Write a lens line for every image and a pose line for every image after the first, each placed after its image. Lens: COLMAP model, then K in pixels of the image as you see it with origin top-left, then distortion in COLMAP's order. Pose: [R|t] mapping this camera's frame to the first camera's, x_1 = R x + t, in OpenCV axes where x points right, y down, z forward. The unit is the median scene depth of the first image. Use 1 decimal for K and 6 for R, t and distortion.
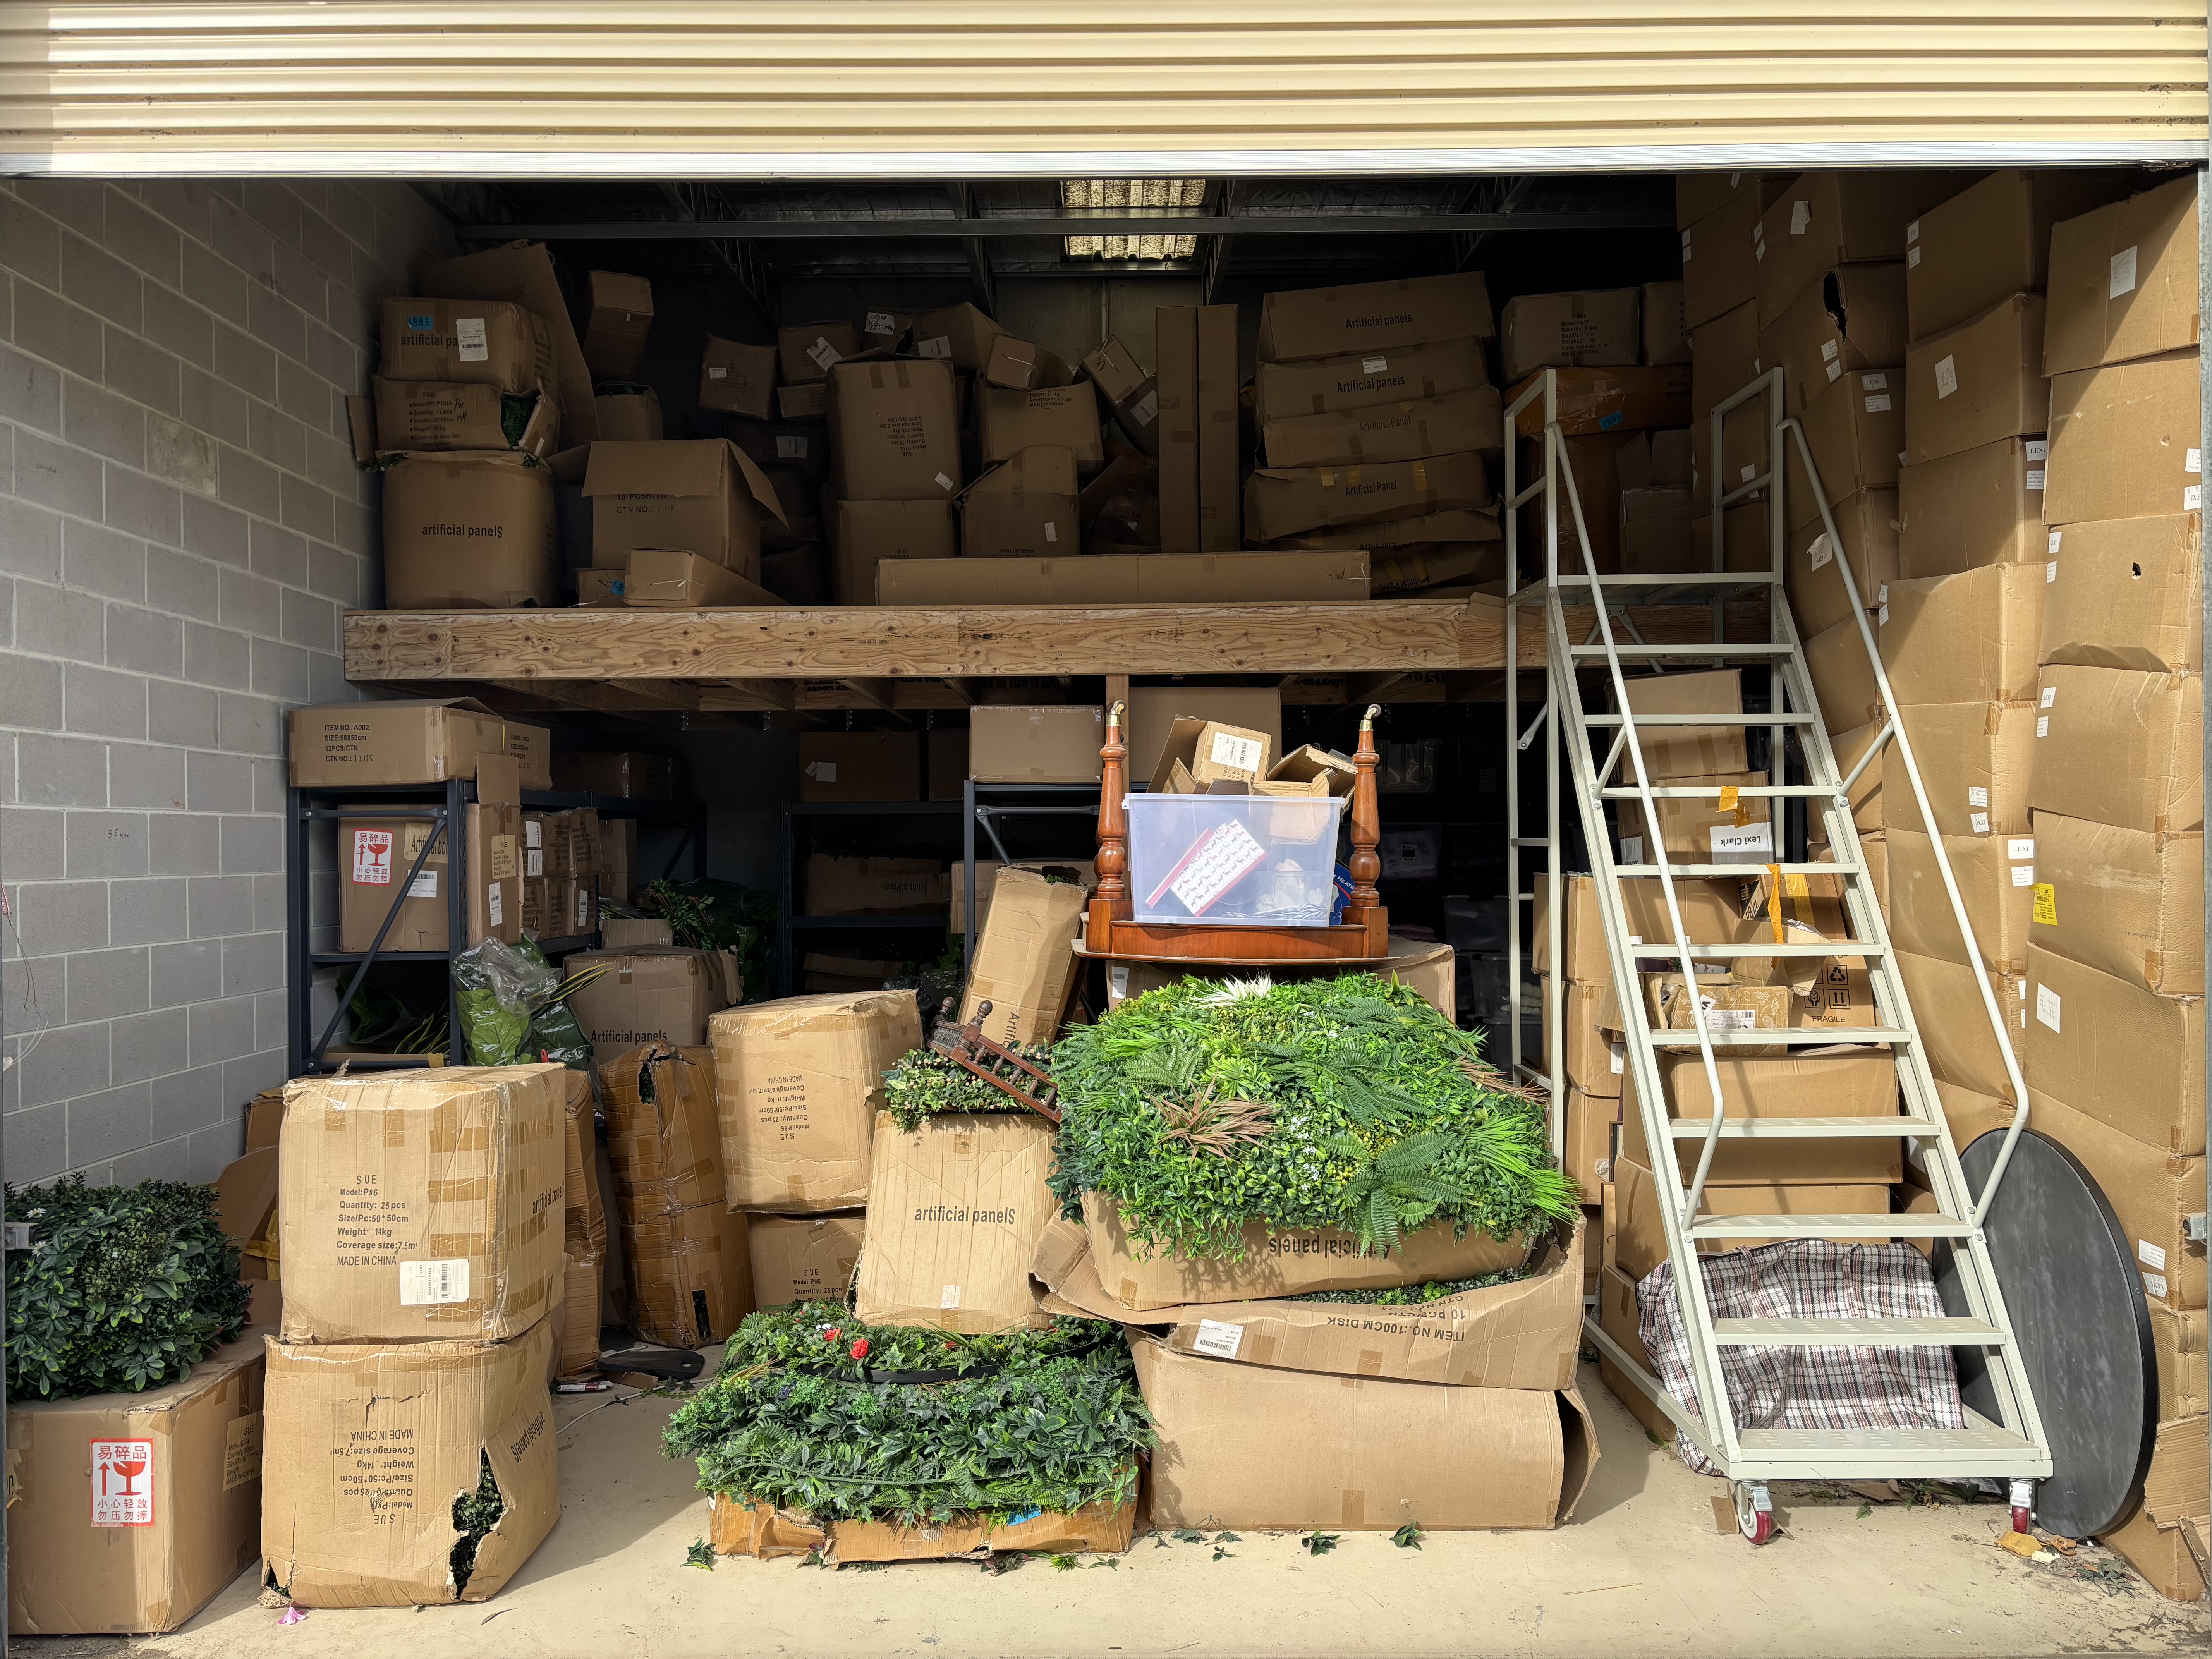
lens RADIAL K [[1669.7, 0, 1095.3], [0, 1669.7, 844.1], [0, 0, 1]] dist [0.057789, -0.056383]
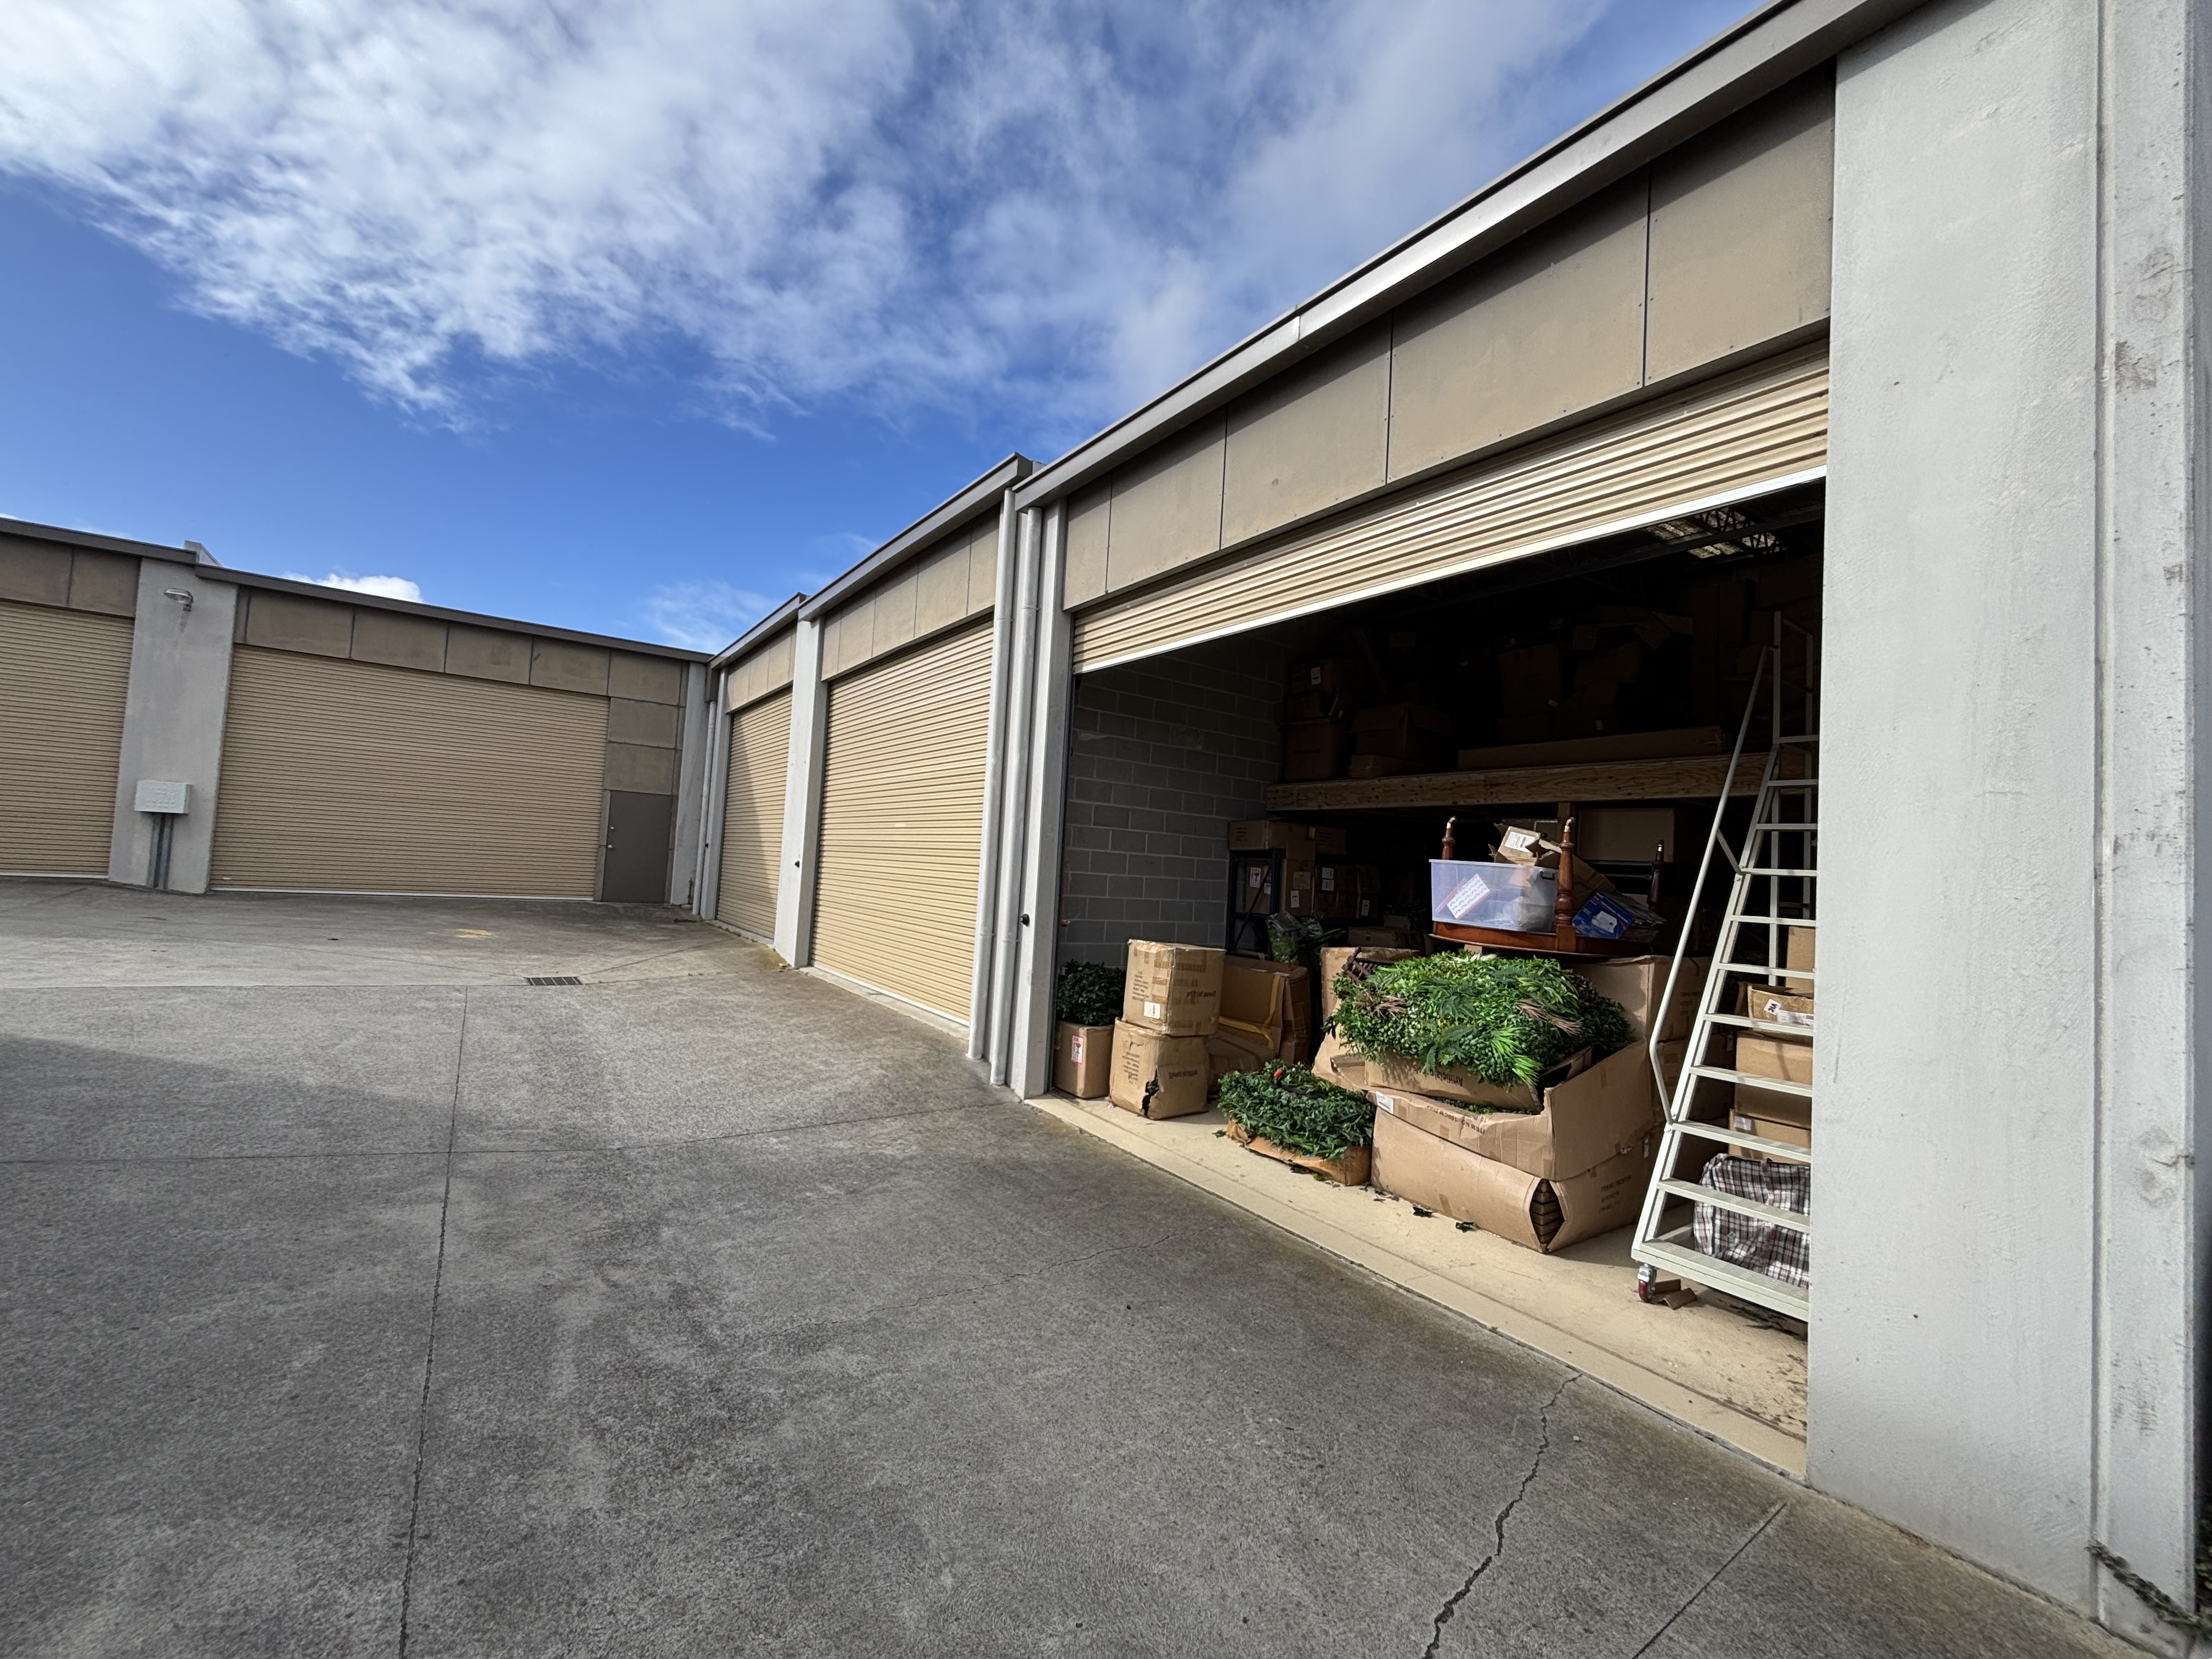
lens RADIAL K [[894.2, 0, 1095.0], [0, 894.2, 816.2], [0, 0, 1]] dist [0.003492, 0.000074]
pose [[0.571342, -0.006514, -0.820687, 0.803922], [-0.066110, 0.996354, -0.053933, 0.006250], [0.818045, 0.085069, 0.568828, -0.018904]]
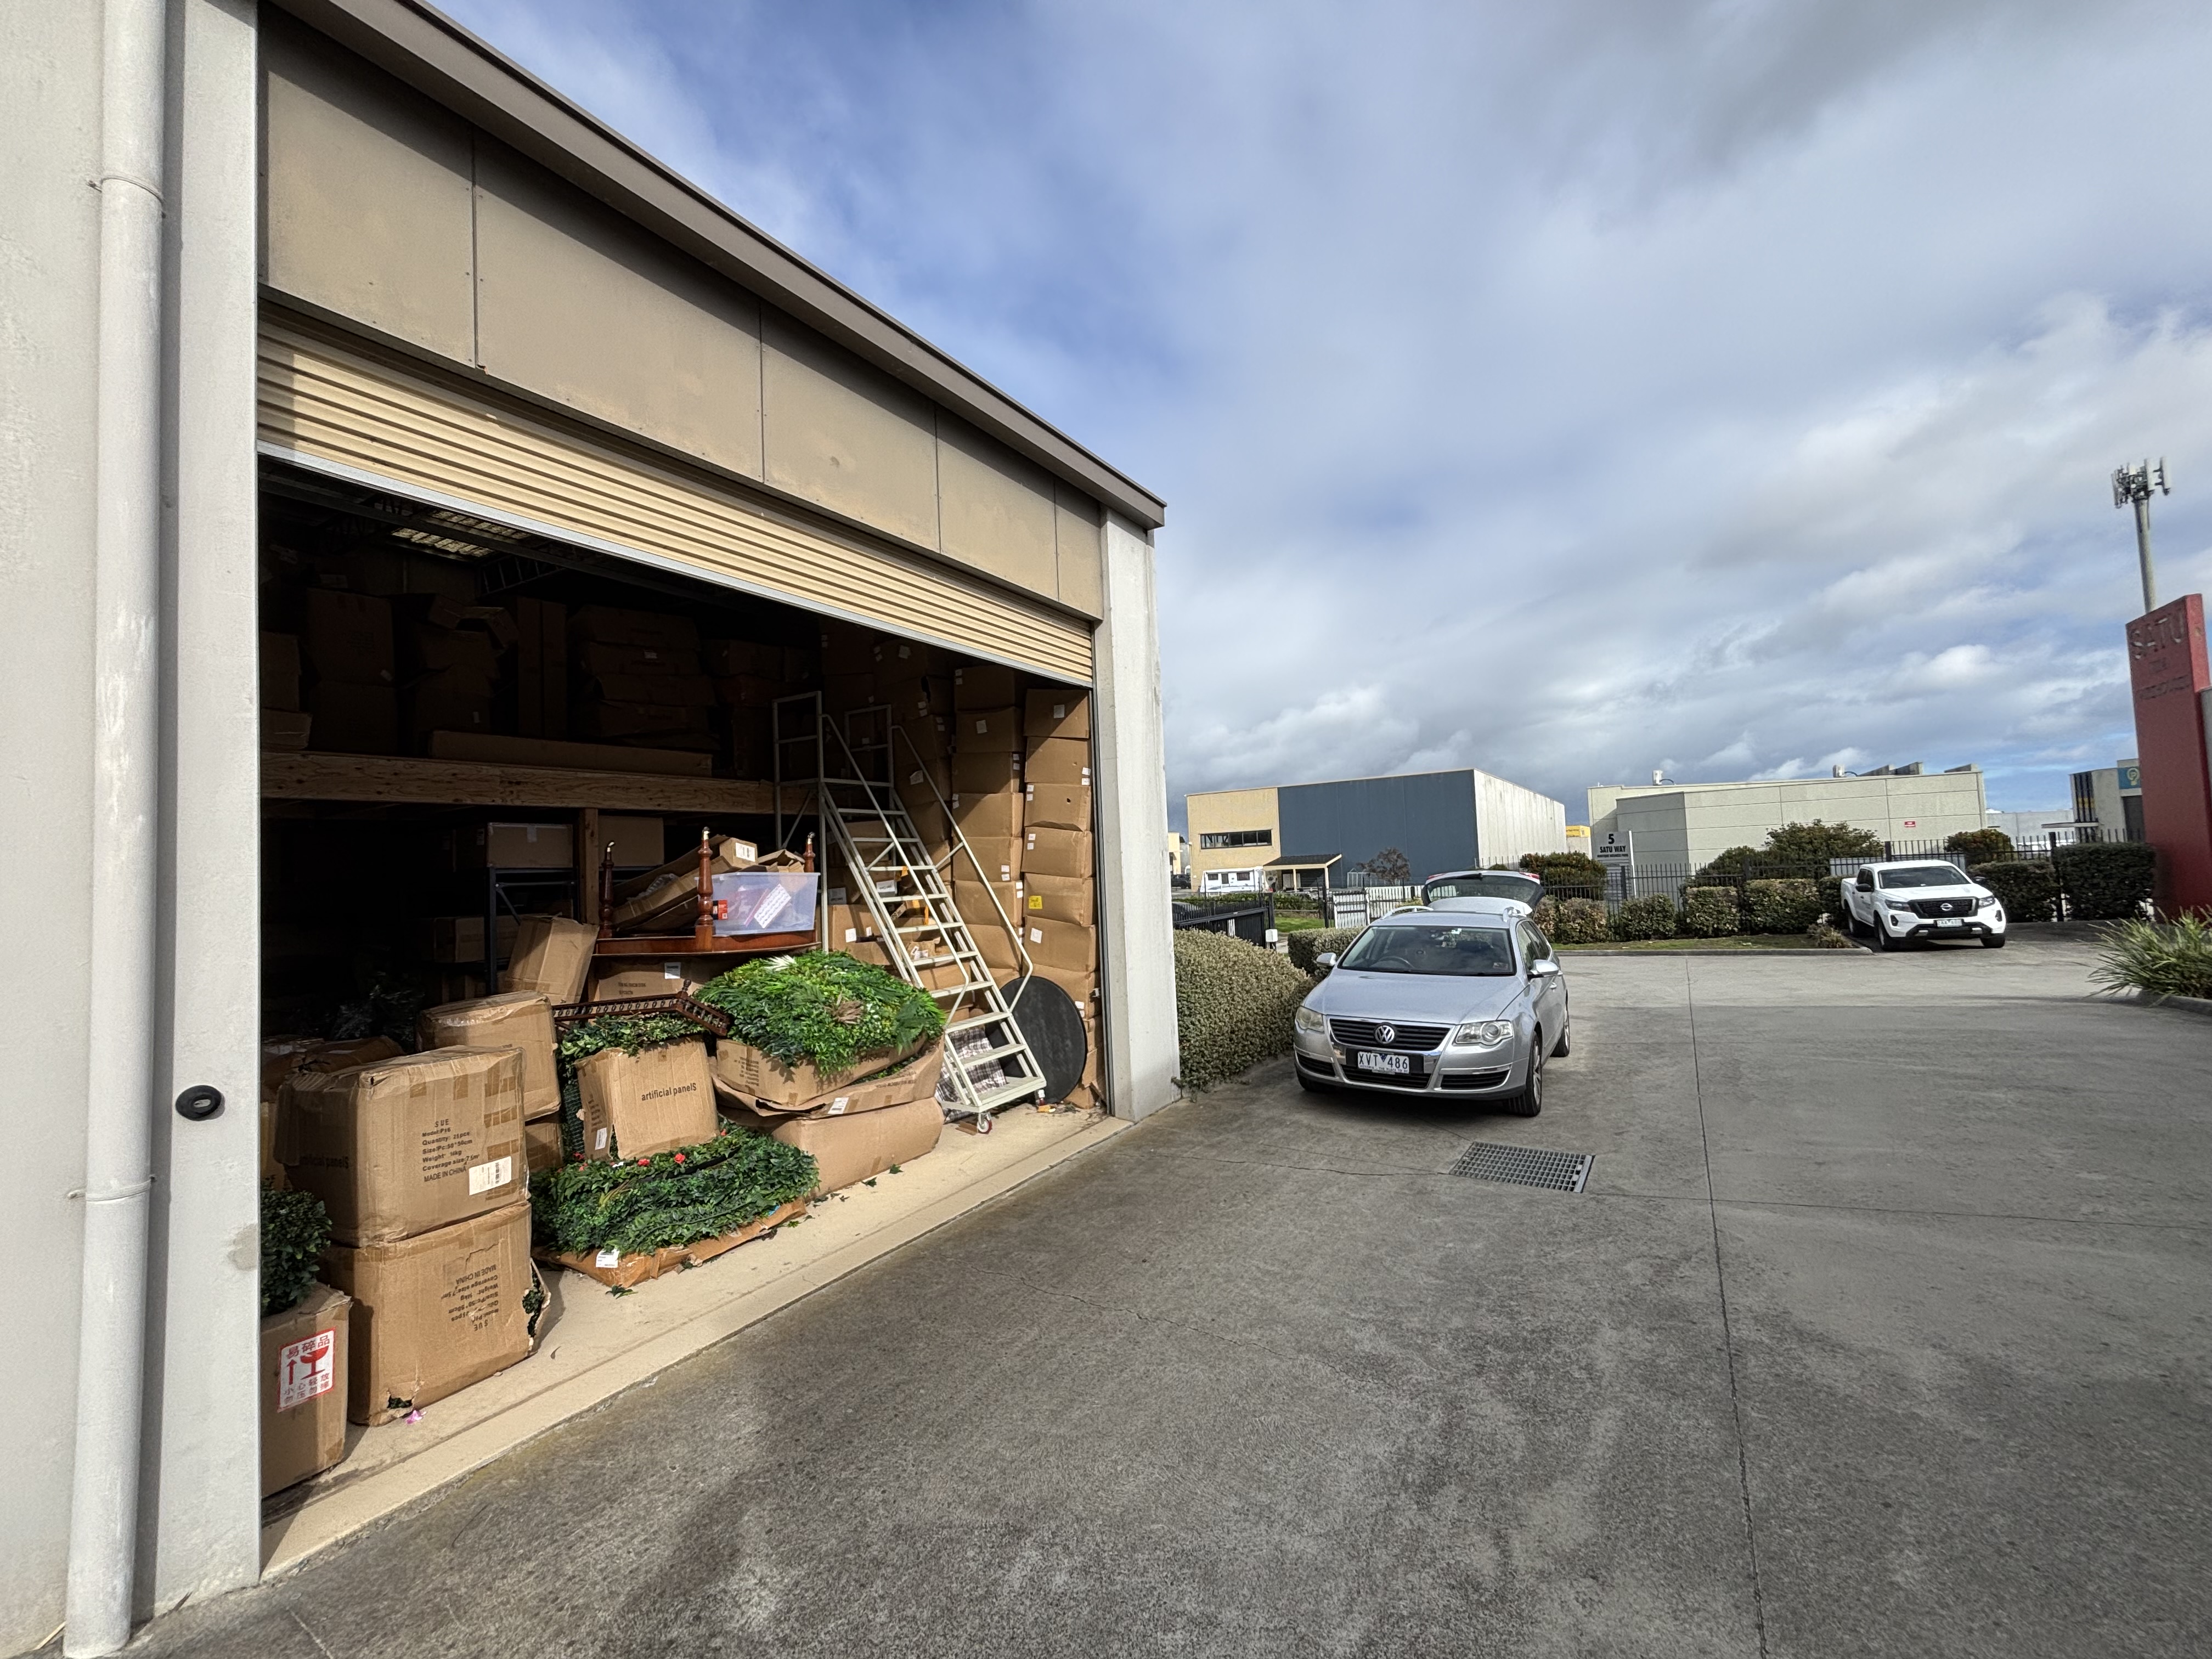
lens RADIAL K [[894.2, 0, 1104.1], [0, 894.2, 825.7], [0, 0, 1]] dist [0.003492, 0.000074]
pose [[0.532767, 0.027954, 0.845800, -0.767406], [0.038211, 0.997640, -0.057041, -0.008011], [-0.845399, 0.062709, 0.530442, 0.006480]]
